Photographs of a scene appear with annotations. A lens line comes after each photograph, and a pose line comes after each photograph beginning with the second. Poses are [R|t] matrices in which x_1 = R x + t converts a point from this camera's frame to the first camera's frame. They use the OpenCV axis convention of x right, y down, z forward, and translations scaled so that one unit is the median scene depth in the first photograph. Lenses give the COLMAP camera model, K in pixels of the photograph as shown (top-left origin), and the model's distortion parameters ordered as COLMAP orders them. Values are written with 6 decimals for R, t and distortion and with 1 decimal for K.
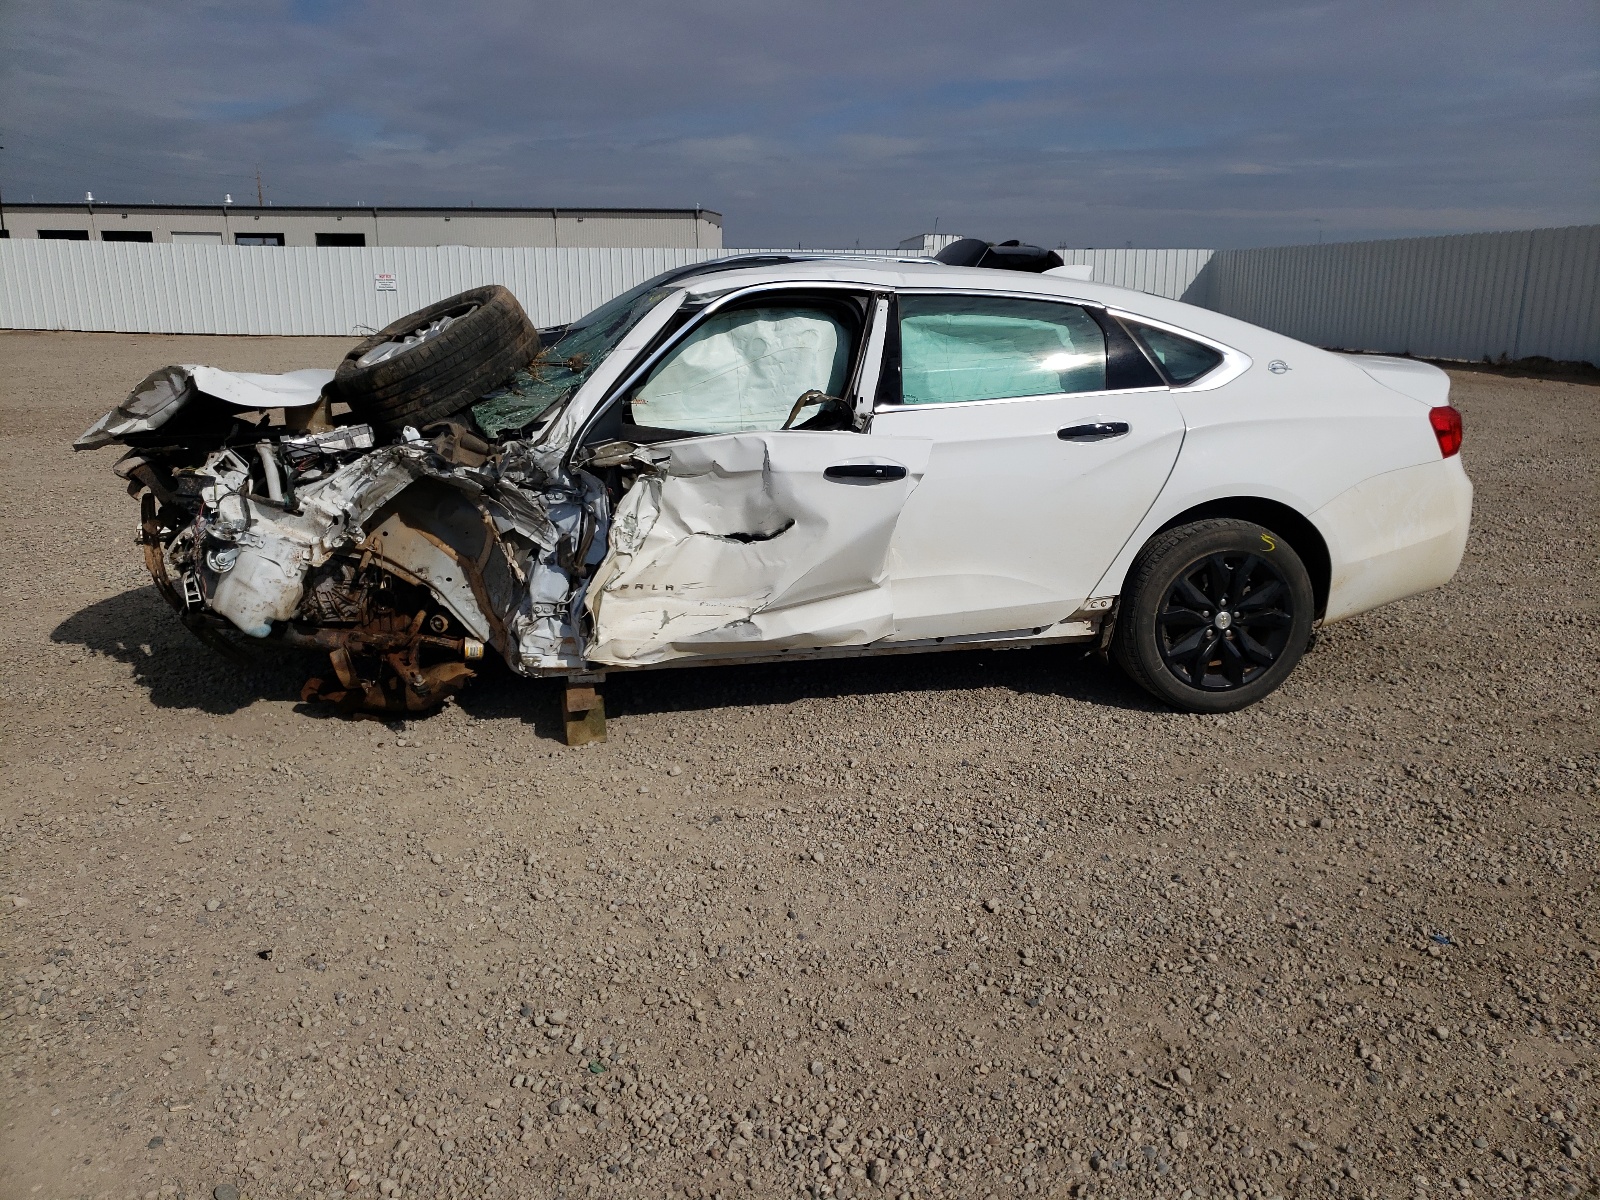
lens RADIAL K [[1213.3, 0, 799.9], [0, 1213.3, 600.2], [0, 0, 1]] dist [0.007445, 0.000527]
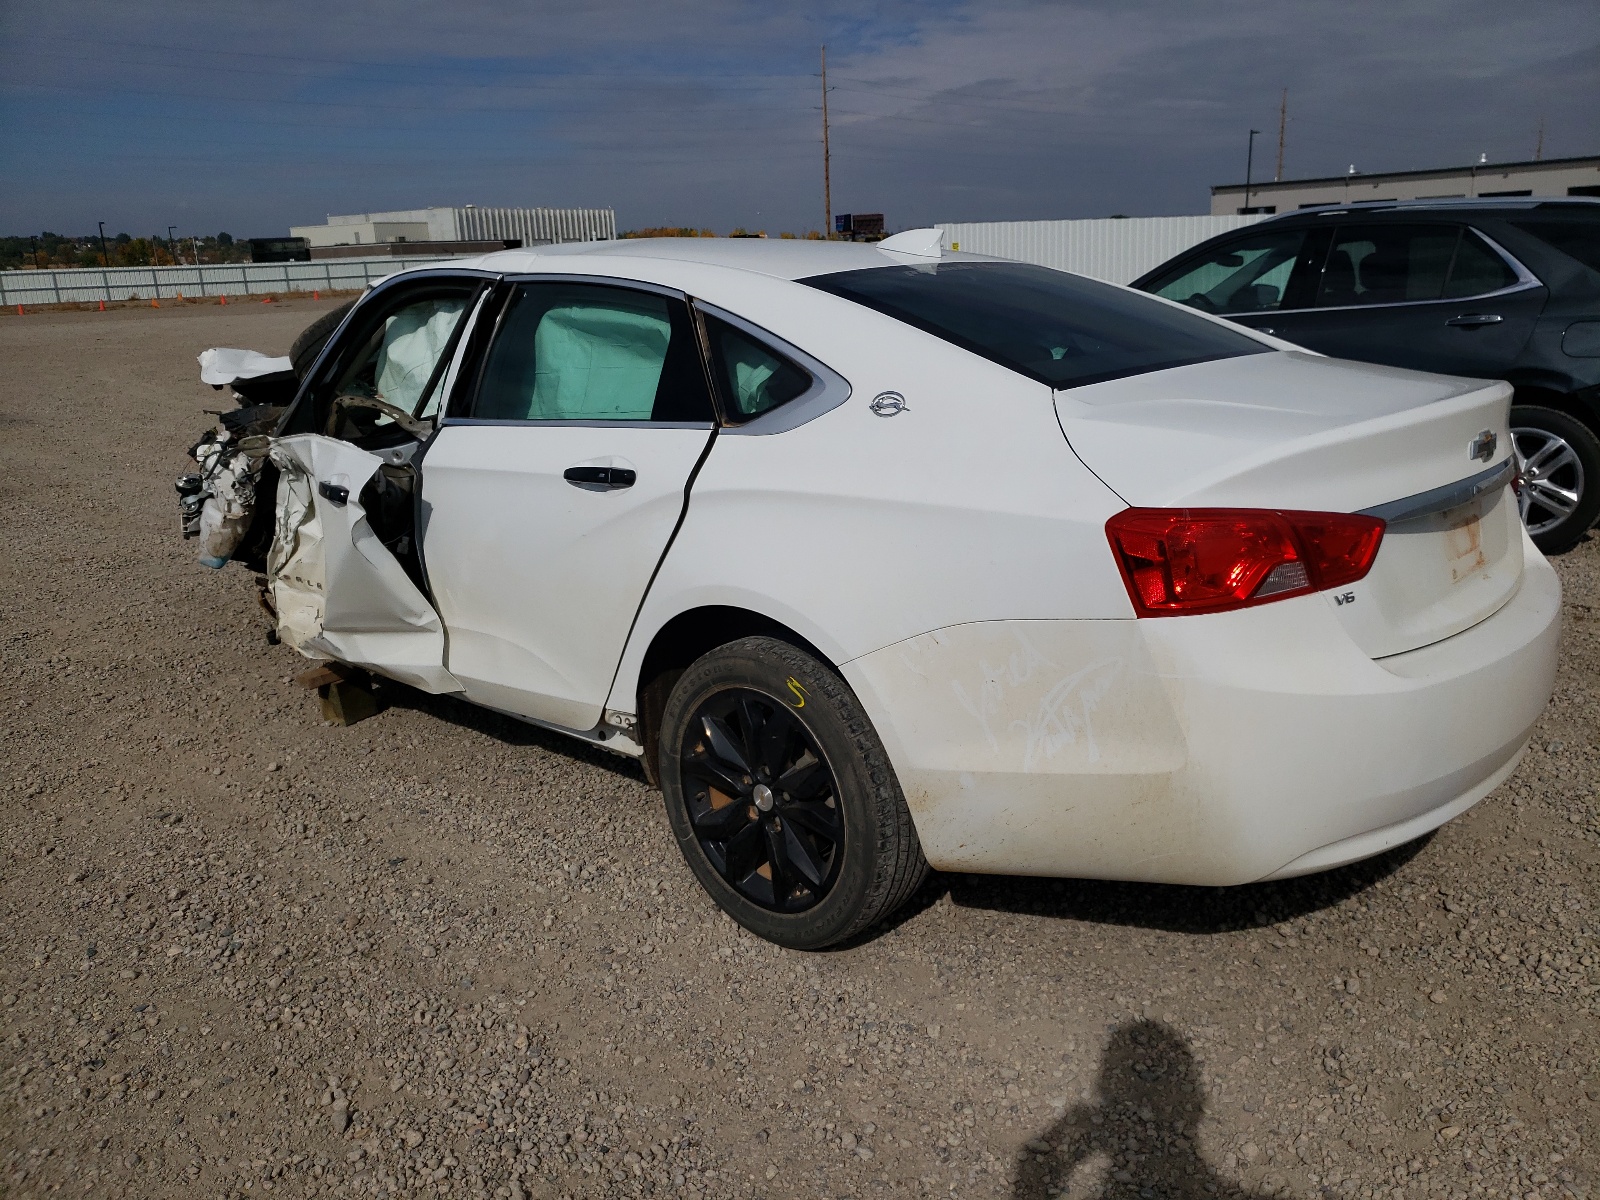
lens RADIAL K [[1213.3, 0, 799.9], [0, 1213.3, 600.3], [0, 0, 1]] dist [0.007445, 0.000527]
pose [[0.645179, 0.185182, -0.741250, 0.814754], [-0.168382, 0.980791, 0.098466, -0.150840], [0.745246, 0.061285, 0.663967, 0.596466]]
